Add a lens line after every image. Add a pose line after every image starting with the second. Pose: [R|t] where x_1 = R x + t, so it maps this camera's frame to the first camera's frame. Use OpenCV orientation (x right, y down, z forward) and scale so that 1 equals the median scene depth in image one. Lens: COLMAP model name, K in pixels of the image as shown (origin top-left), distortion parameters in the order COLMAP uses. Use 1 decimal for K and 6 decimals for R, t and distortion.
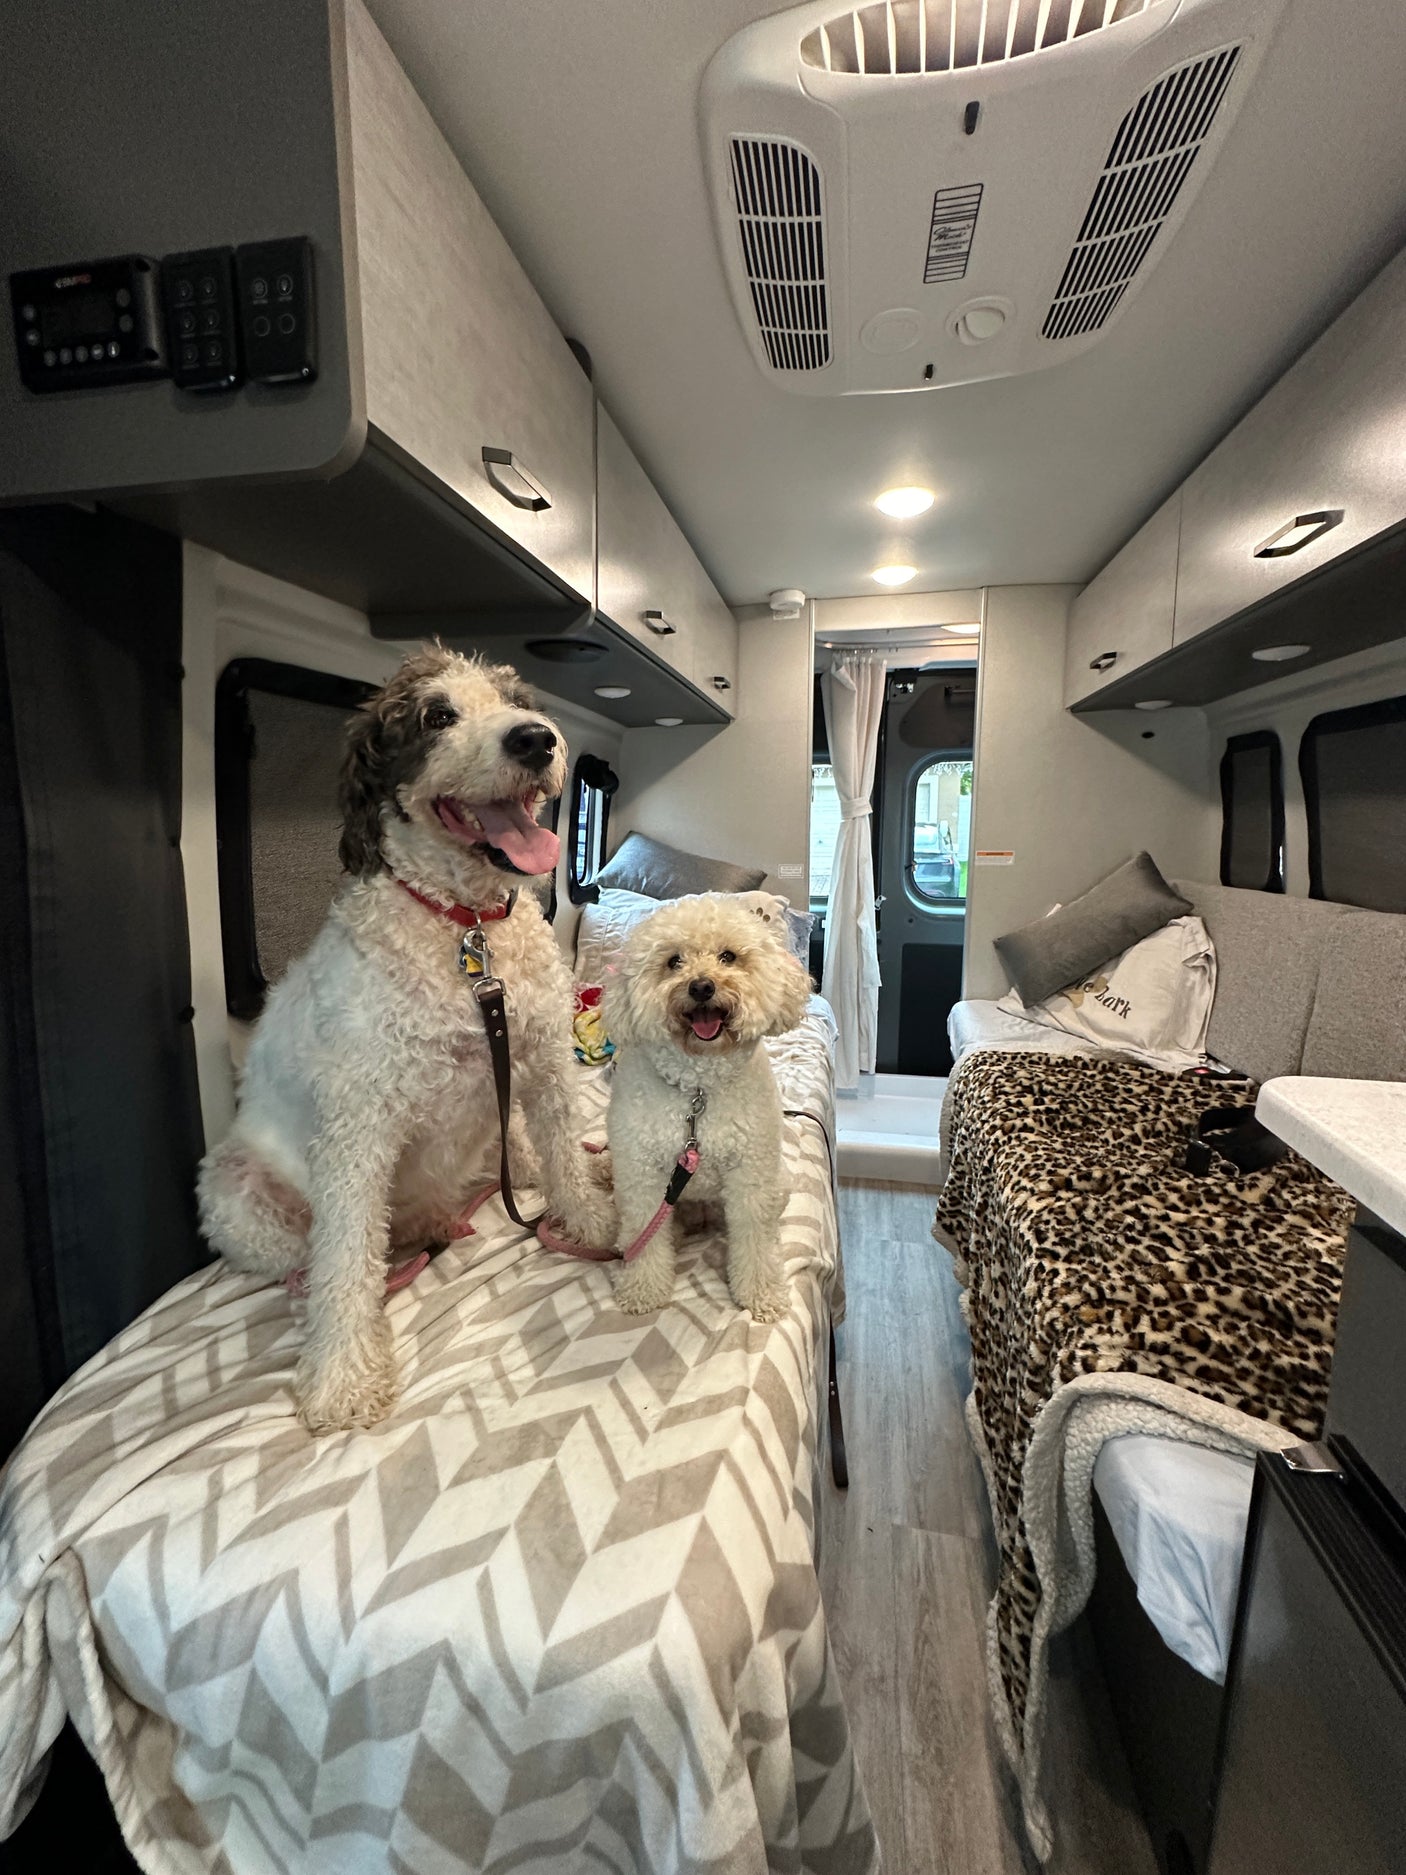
lens RADIAL K [[740.9, 0, 715.3], [0, 740.9, 928.3], [0, 0, 1]] dist [0.000950, -0.000119]
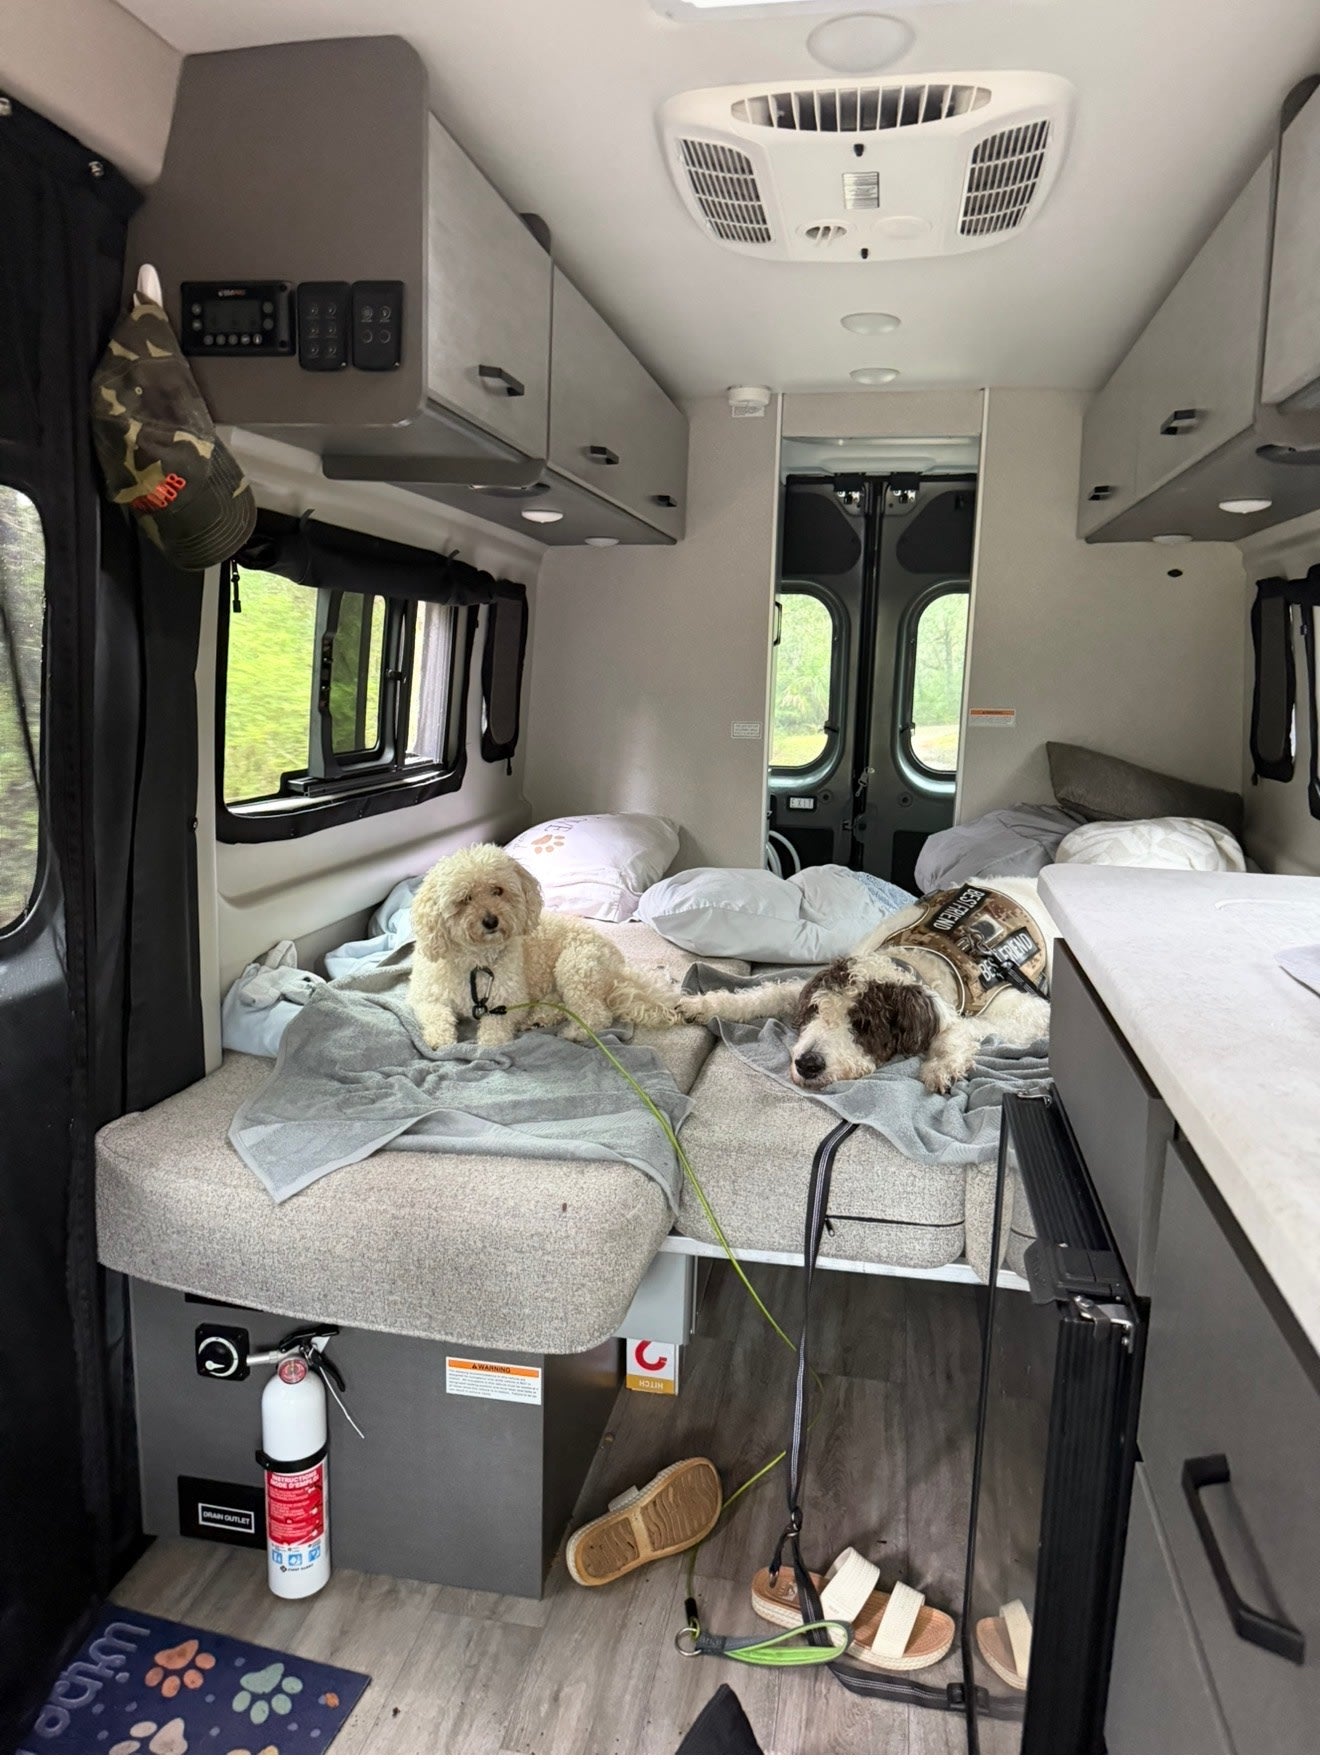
lens RADIAL K [[1272.6, 0, 680.8], [0, 1272.6, 849.5], [0, 0, 1]] dist [0.033143, -0.047952]
pose [[0.999411, 0.021599, 0.026677, -0.009907], [-0.021722, 0.999755, 0.004308, 0.134951], [-0.026578, -0.004885, 0.999635, -1.031810]]
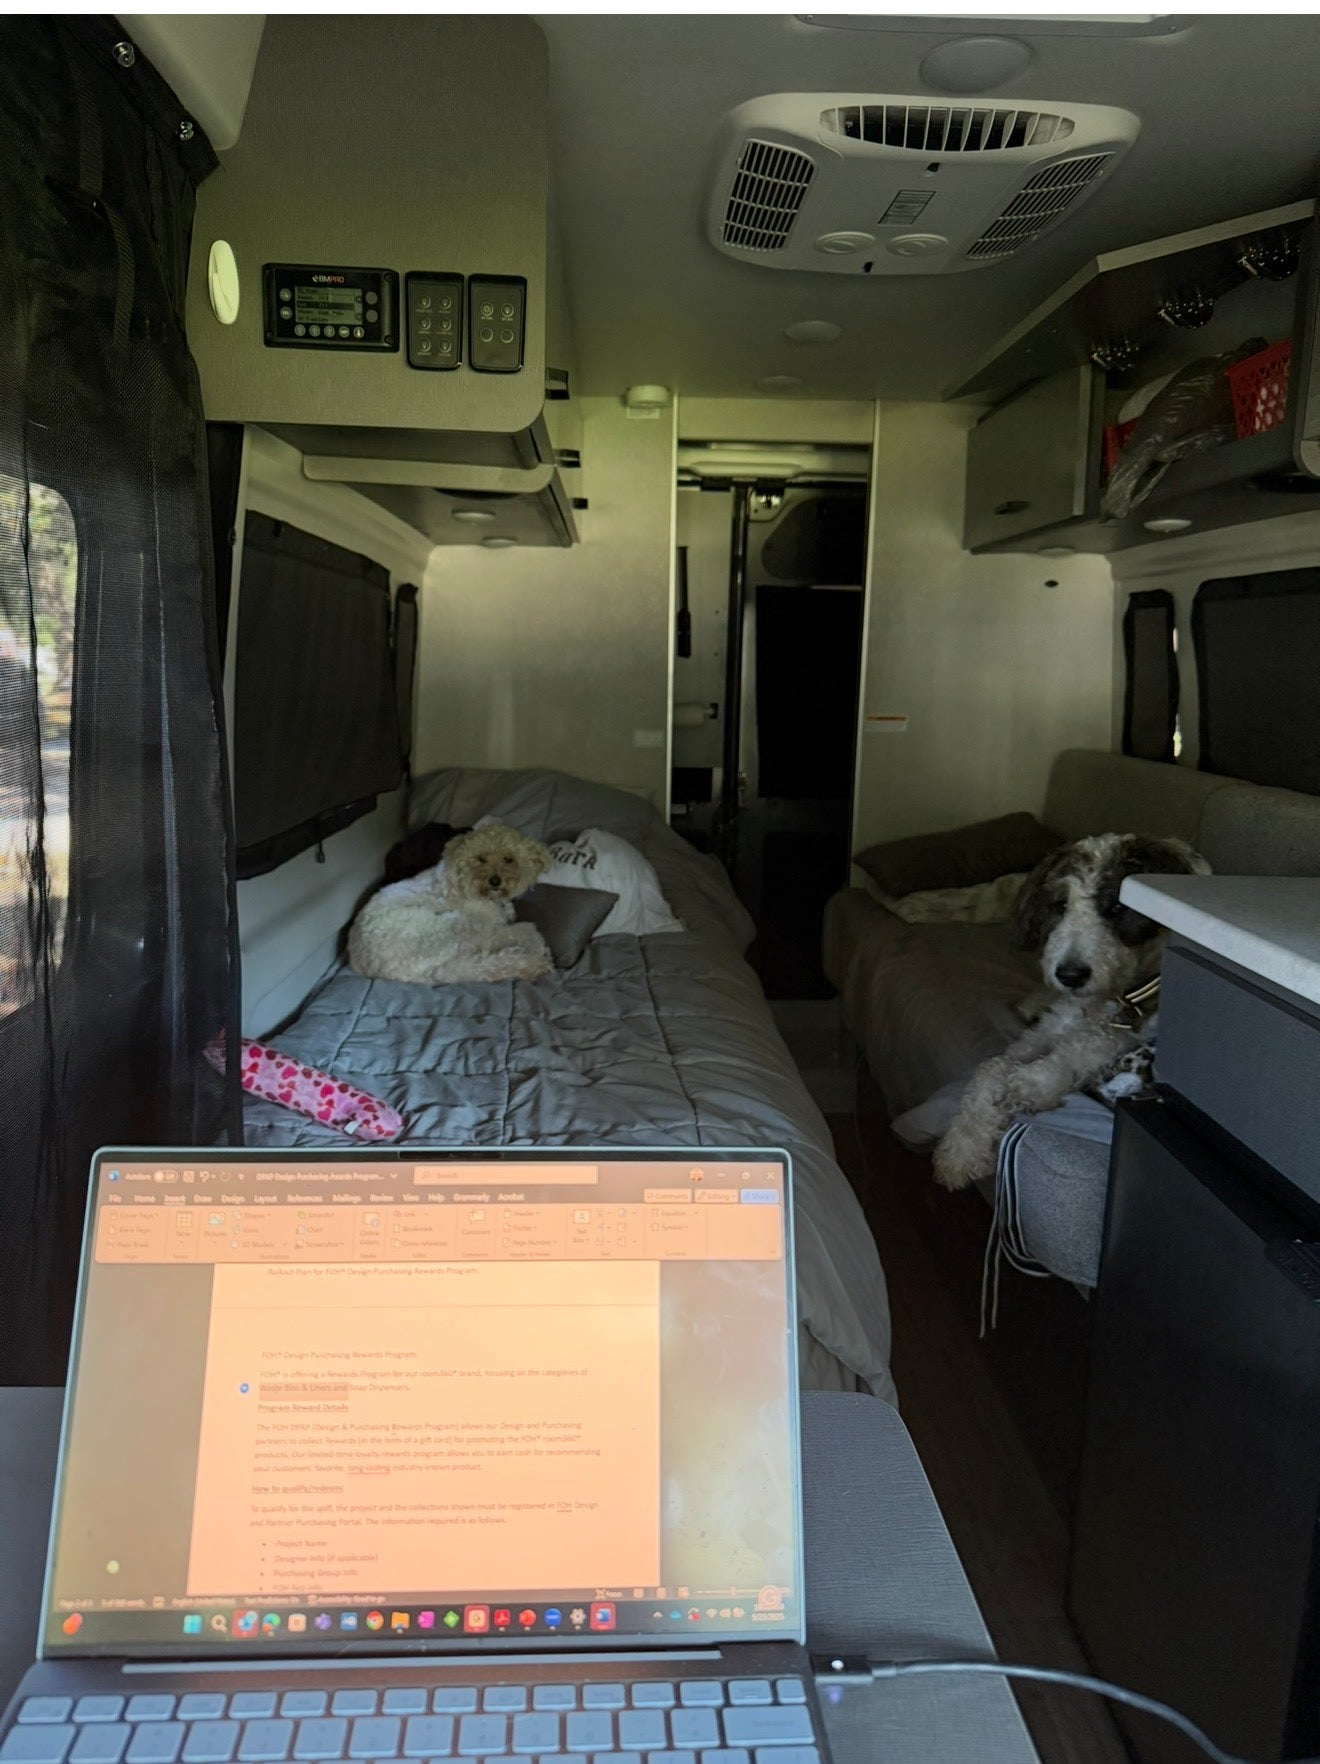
lens RADIAL K [[1275.5, 0, 675.5], [0, 1275.5, 889.9], [0, 0, 1]] dist [0.033143, -0.047952]
pose [[0.970724, -0.021065, 0.239272, -0.544974], [0.012455, 0.999221, 0.037442, 0.098703], [-0.239874, -0.033366, 0.970230, -0.937305]]
